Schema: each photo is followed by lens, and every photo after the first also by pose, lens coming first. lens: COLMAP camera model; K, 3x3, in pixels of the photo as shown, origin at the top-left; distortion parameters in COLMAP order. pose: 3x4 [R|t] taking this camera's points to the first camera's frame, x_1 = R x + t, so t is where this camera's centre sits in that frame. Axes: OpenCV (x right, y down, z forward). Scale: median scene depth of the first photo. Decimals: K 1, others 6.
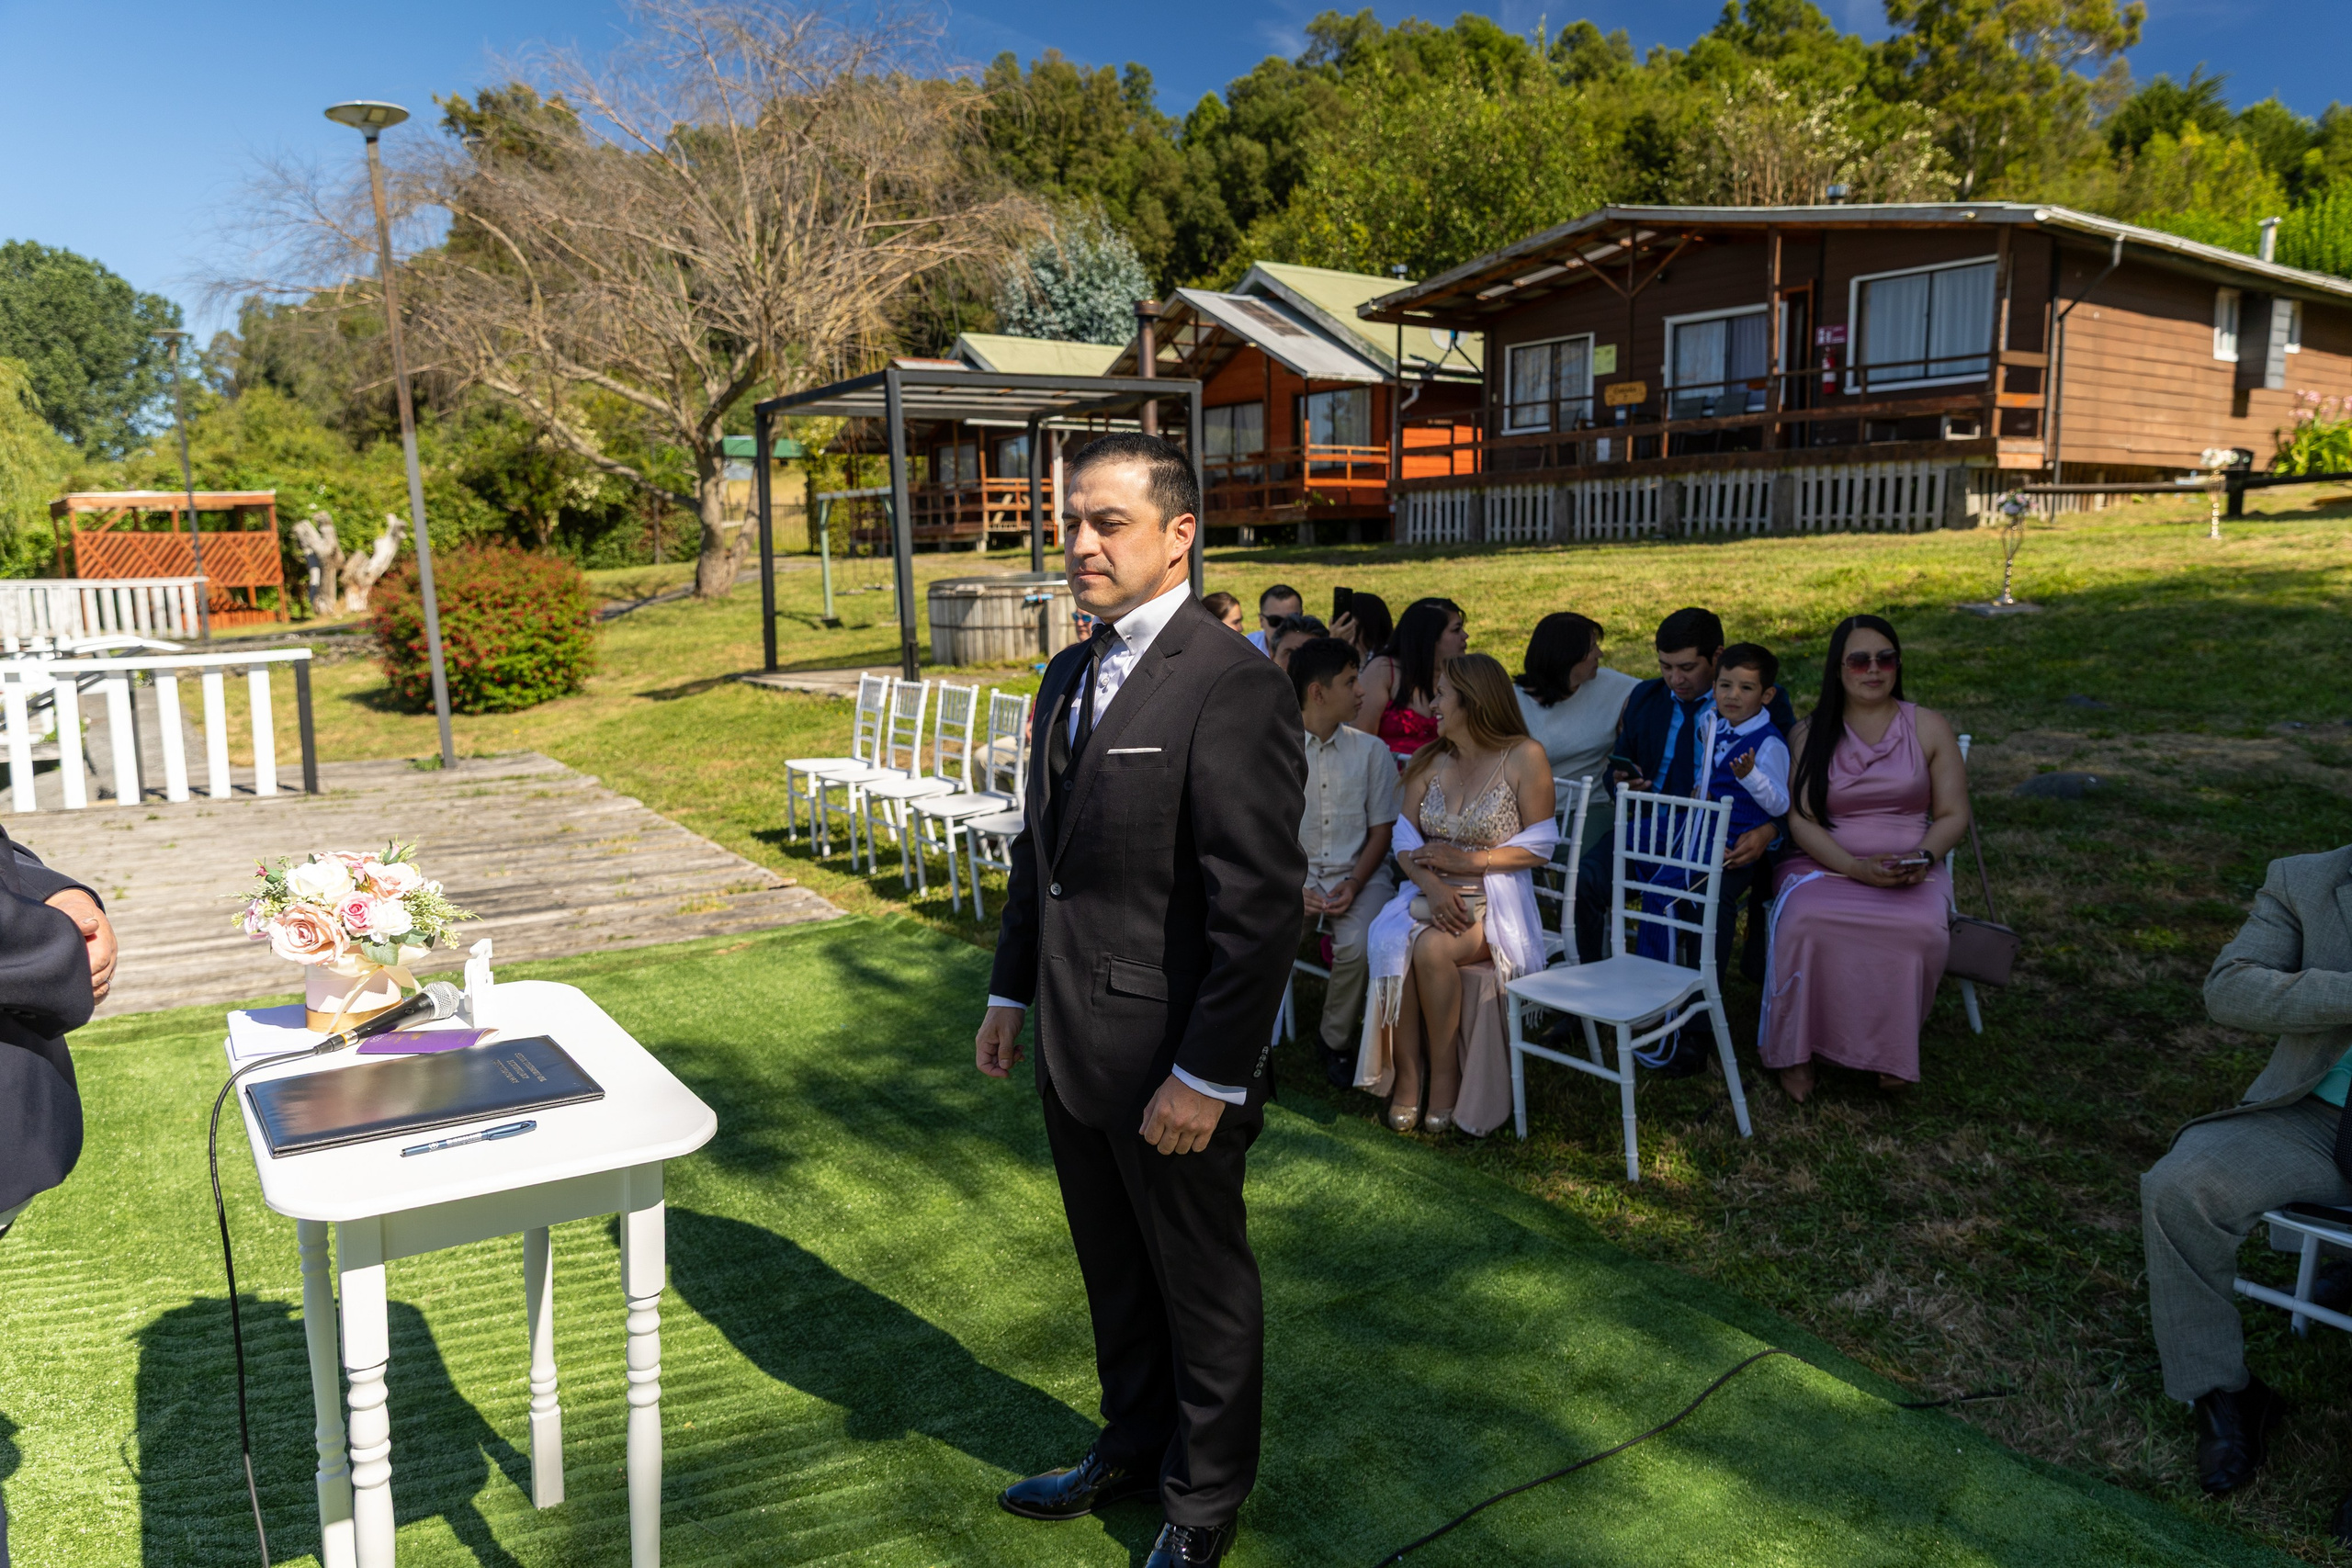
lens RADIAL K [[1556.9, 0, 1171.8], [0, 1556.9, 781.6], [0, 0, 1]] dist [0.009197, -0.001703]
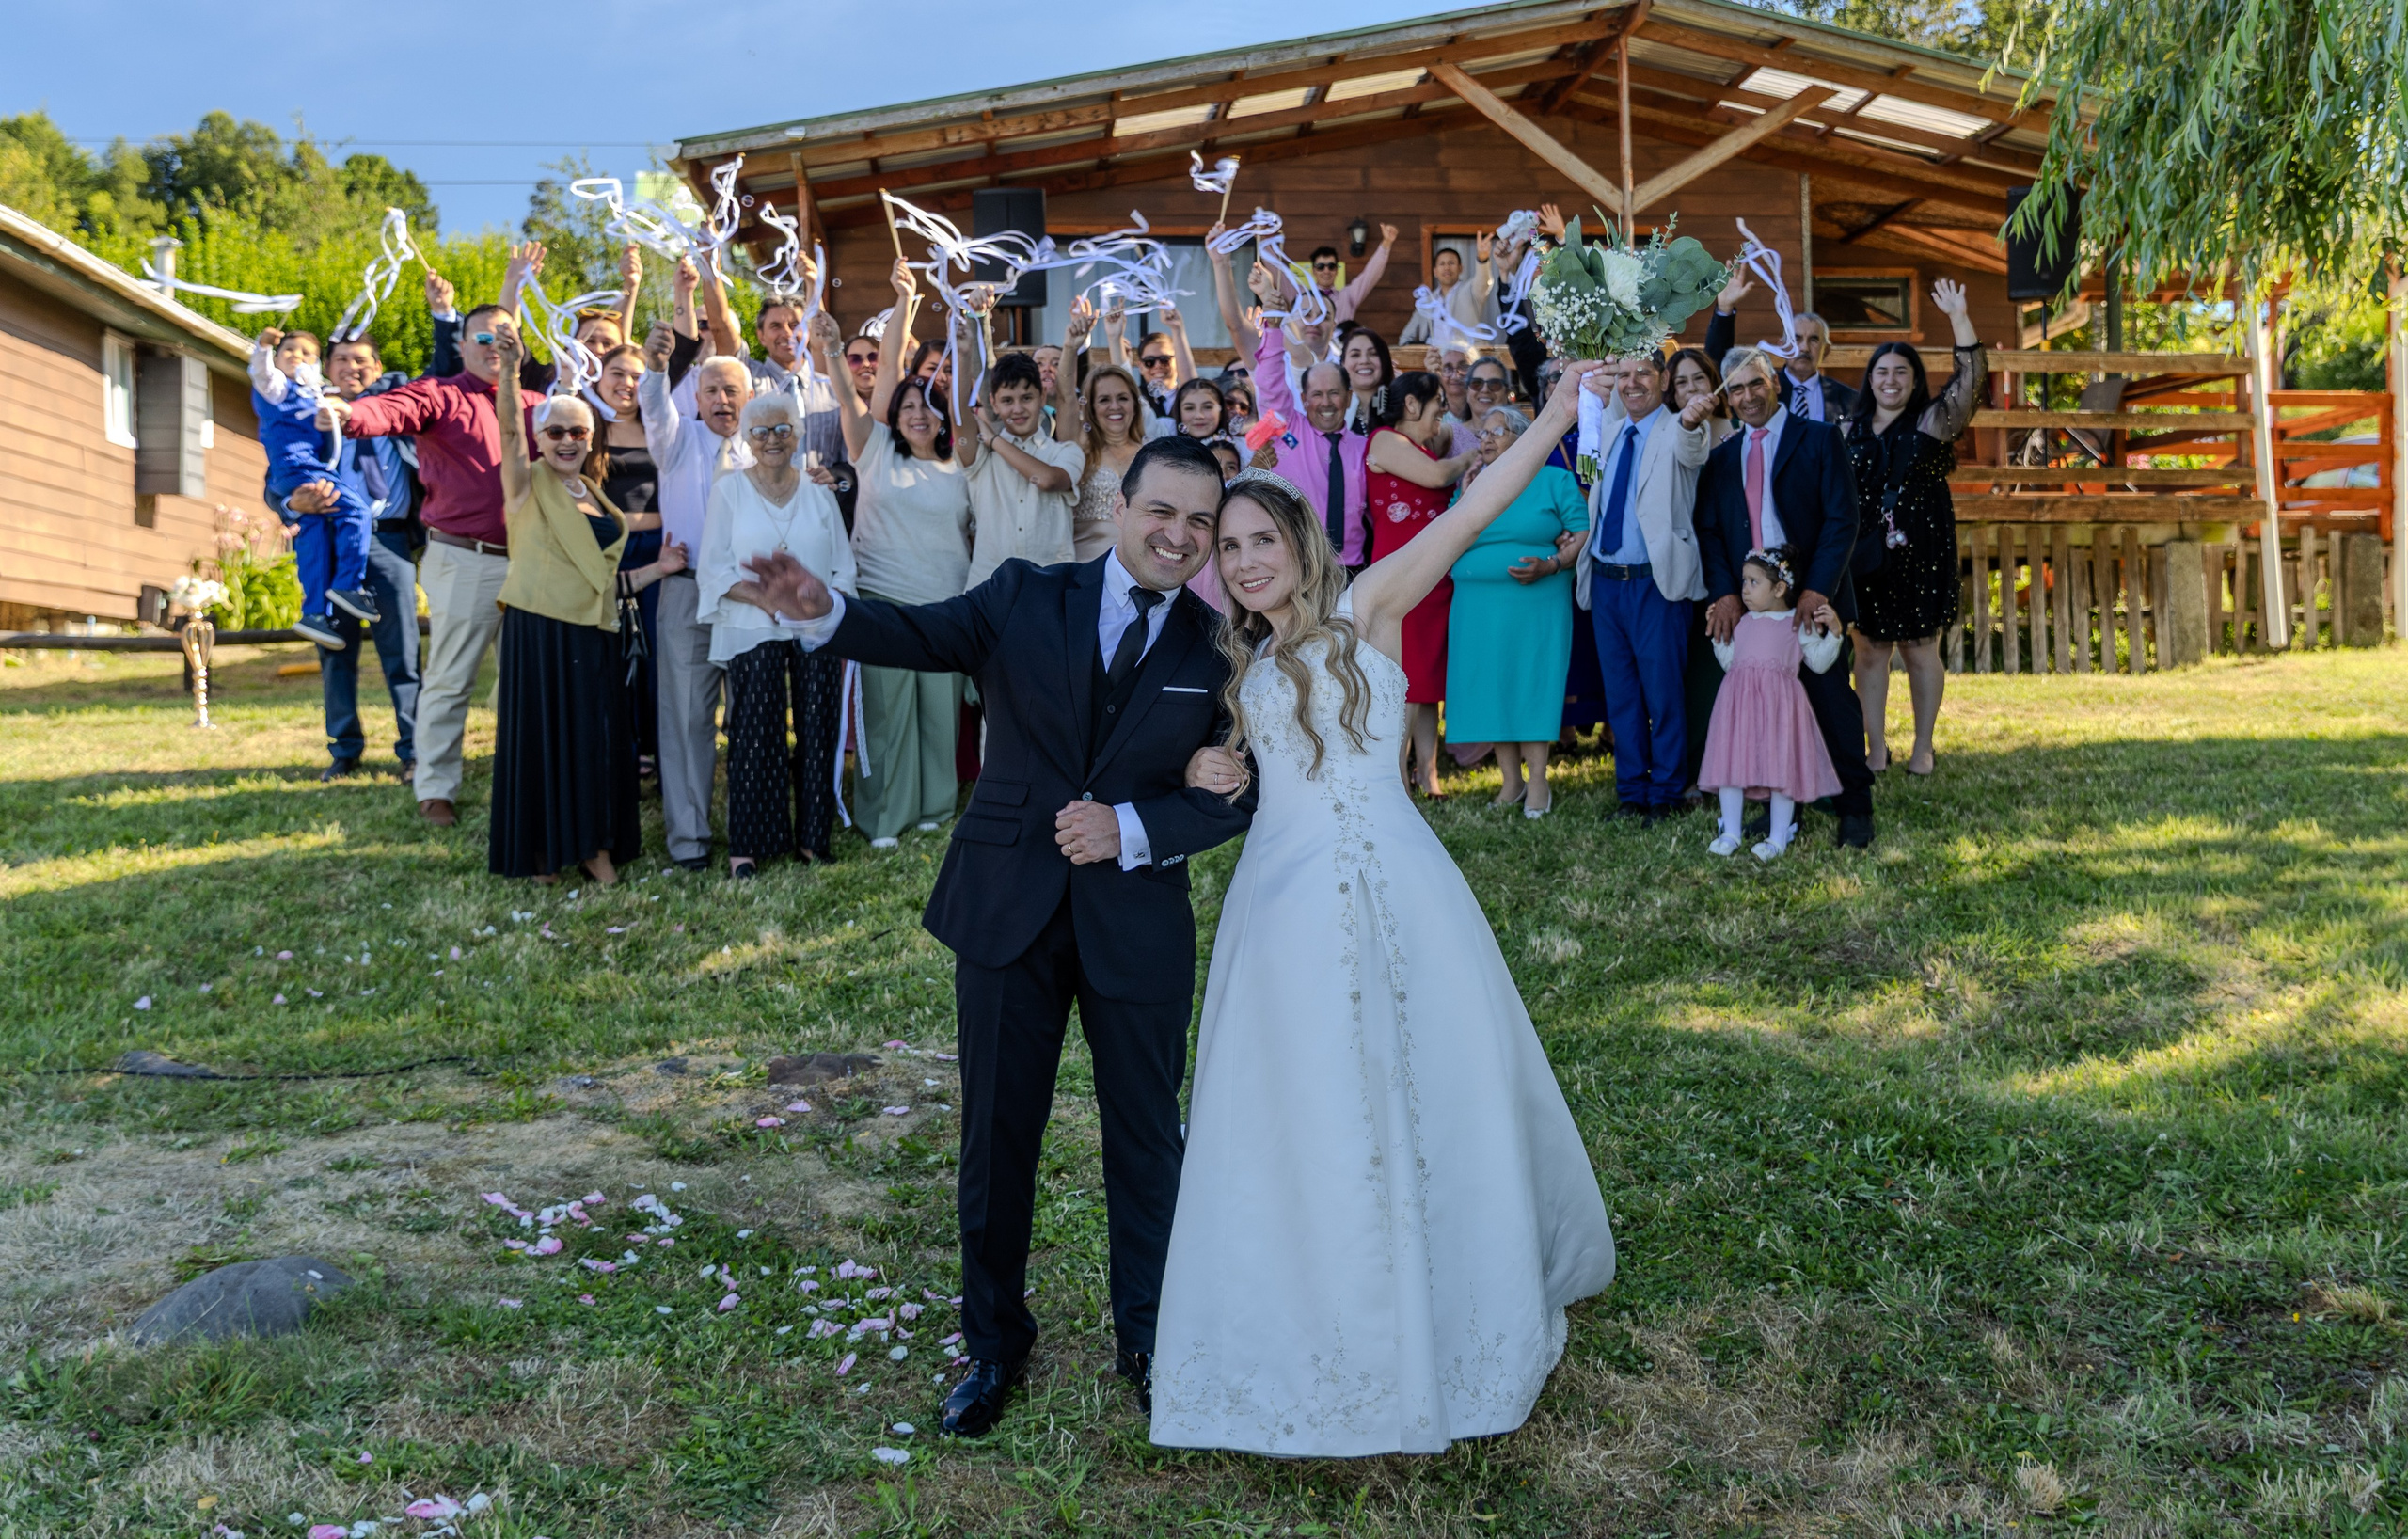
lens RADIAL K [[2469.7, 0, 1301.3], [0, 2469.7, 693.4], [0, 0, 1]] dist [0.000276, 0.000000]
pose [[0.481886, 0.018010, 0.876049, 0.035469], [0.128691, 0.987492, -0.091090, -0.018519], [-0.866732, 0.156634, 0.473541, 0.118840]]
